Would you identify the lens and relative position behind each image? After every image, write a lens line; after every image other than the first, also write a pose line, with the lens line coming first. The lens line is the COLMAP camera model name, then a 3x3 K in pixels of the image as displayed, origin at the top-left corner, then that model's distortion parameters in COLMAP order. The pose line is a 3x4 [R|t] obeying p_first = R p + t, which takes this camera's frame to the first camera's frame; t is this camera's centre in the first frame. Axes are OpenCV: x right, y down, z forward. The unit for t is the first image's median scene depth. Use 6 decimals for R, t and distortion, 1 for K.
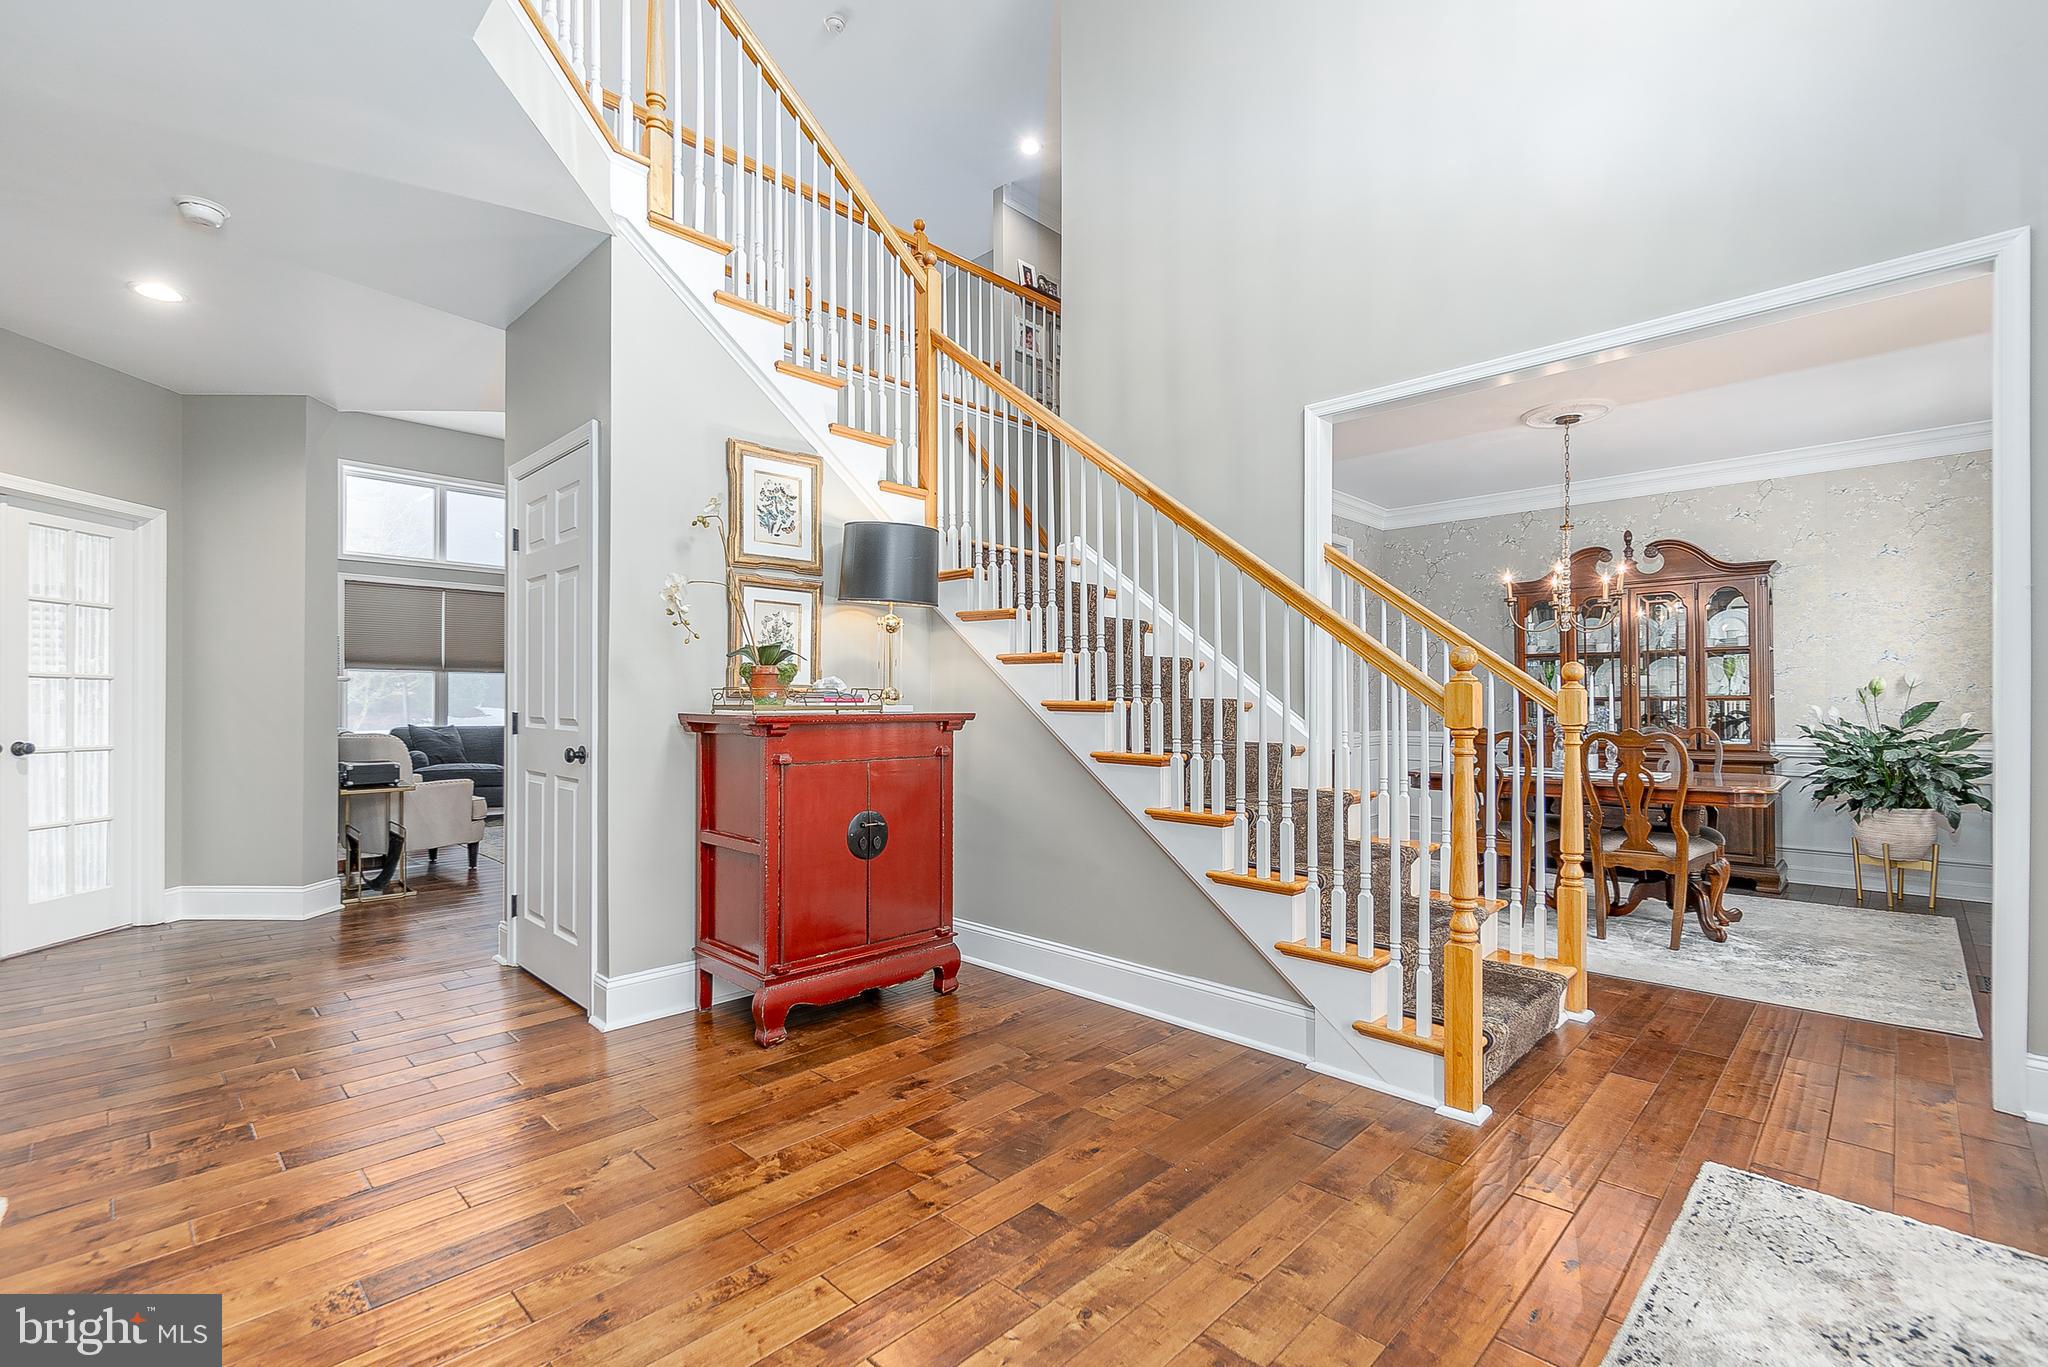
lens RADIAL K [[901.8, 0, 1017.3], [0, 901.8, 700.7], [0, 0, 1]] dist [-0.006454, 0.000456]
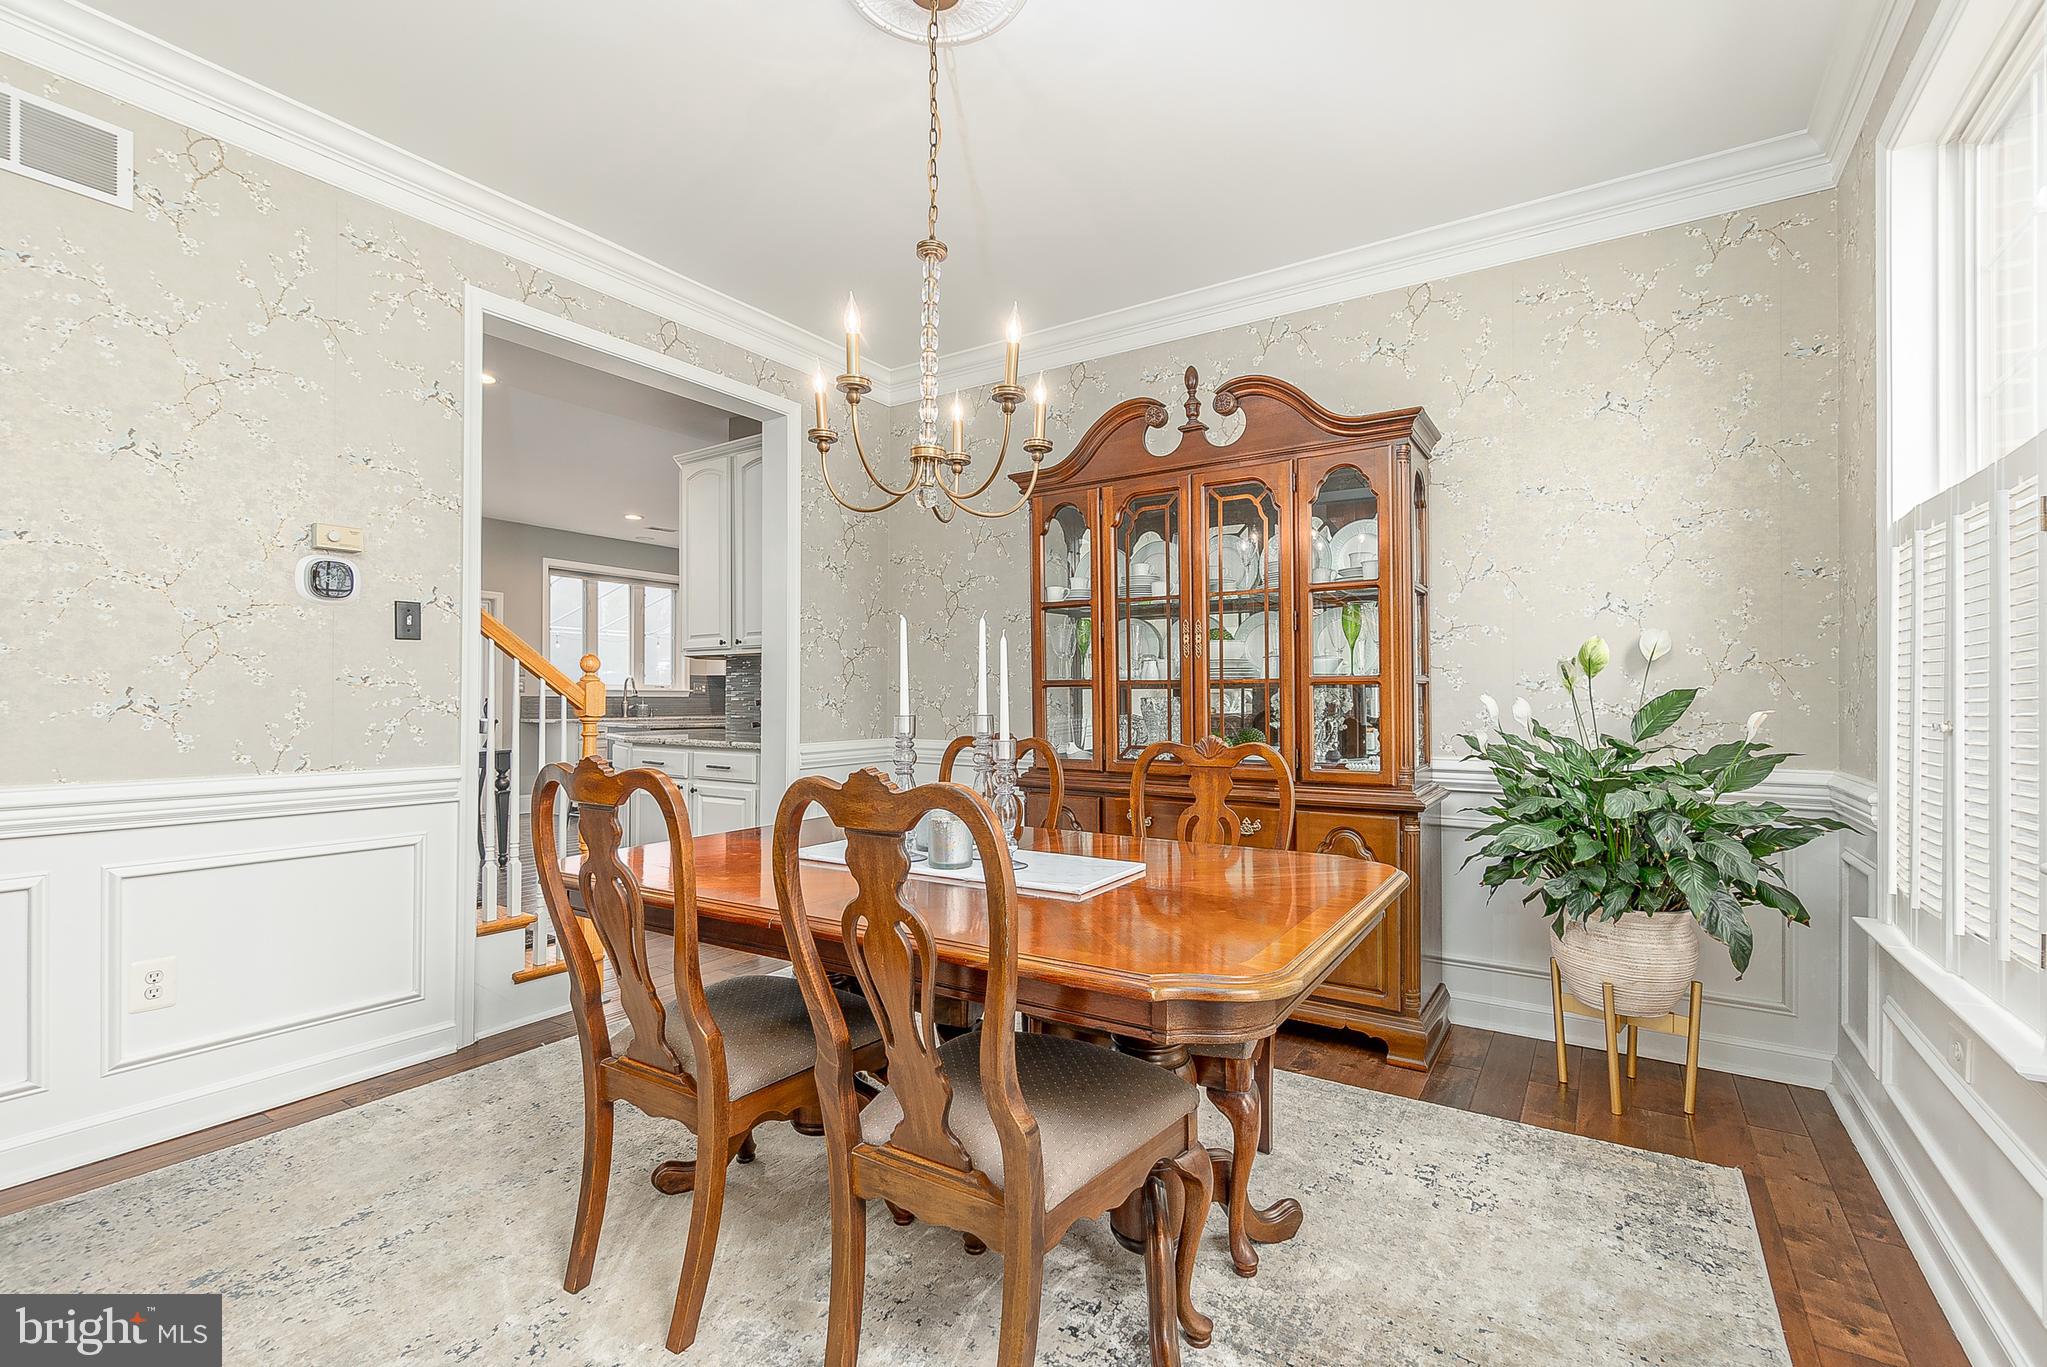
lens RADIAL K [[901.3, 0, 1032.4], [0, 901.3, 699.3], [0, 0, 1]] dist [-0.006454, 0.000456]
pose [[0.979071, -0.000342, 0.203518, 0.552590], [-0.000246, 0.999996, 0.002864, 0.005957], [-0.203518, -0.002854, 0.979067, 0.575200]]
